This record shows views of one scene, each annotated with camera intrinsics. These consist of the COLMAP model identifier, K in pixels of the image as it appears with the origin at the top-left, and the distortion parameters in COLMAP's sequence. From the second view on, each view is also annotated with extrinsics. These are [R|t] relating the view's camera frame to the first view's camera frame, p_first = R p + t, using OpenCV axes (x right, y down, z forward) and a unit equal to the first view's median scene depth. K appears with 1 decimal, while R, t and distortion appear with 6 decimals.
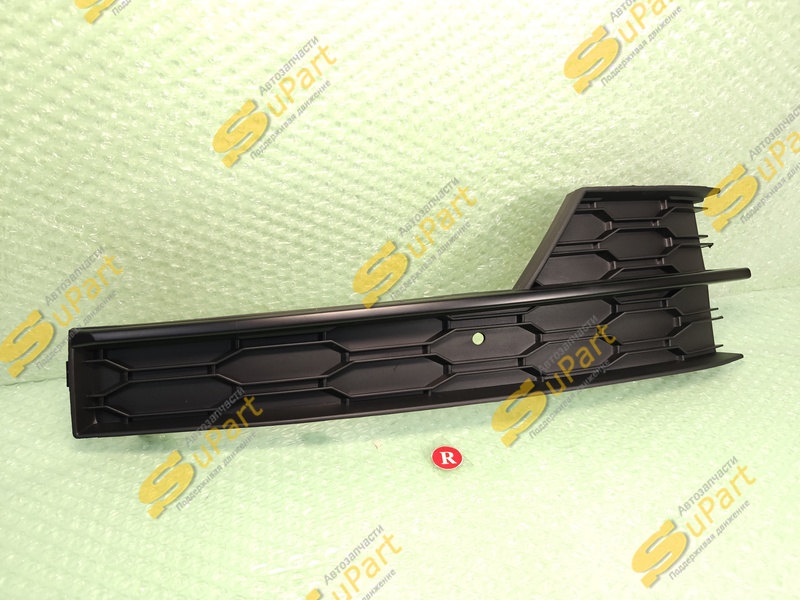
lens RADIAL K [[563.7, 0, 397.9], [0, 563.7, 300.2], [0, 0, 1]] dist [0.009477, -0.017587]
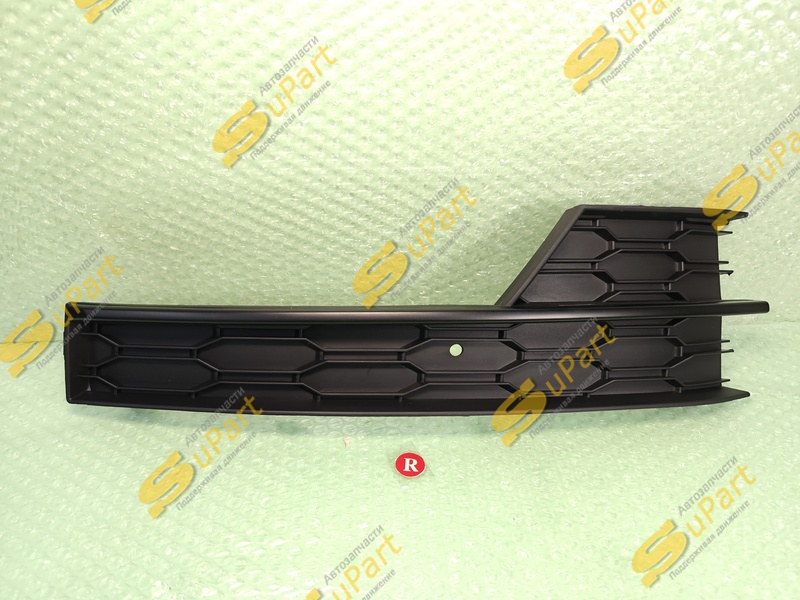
lens RADIAL K [[563.7, 0, 398.3], [0, 563.7, 301.8], [0, 0, 1]] dist [0.009477, -0.017587]
pose [[0.988765, 0.098684, -0.112270, 0.147844], [-0.091611, 0.993571, 0.066511, -0.073619], [0.118112, -0.055479, 0.991449, 0.014731]]
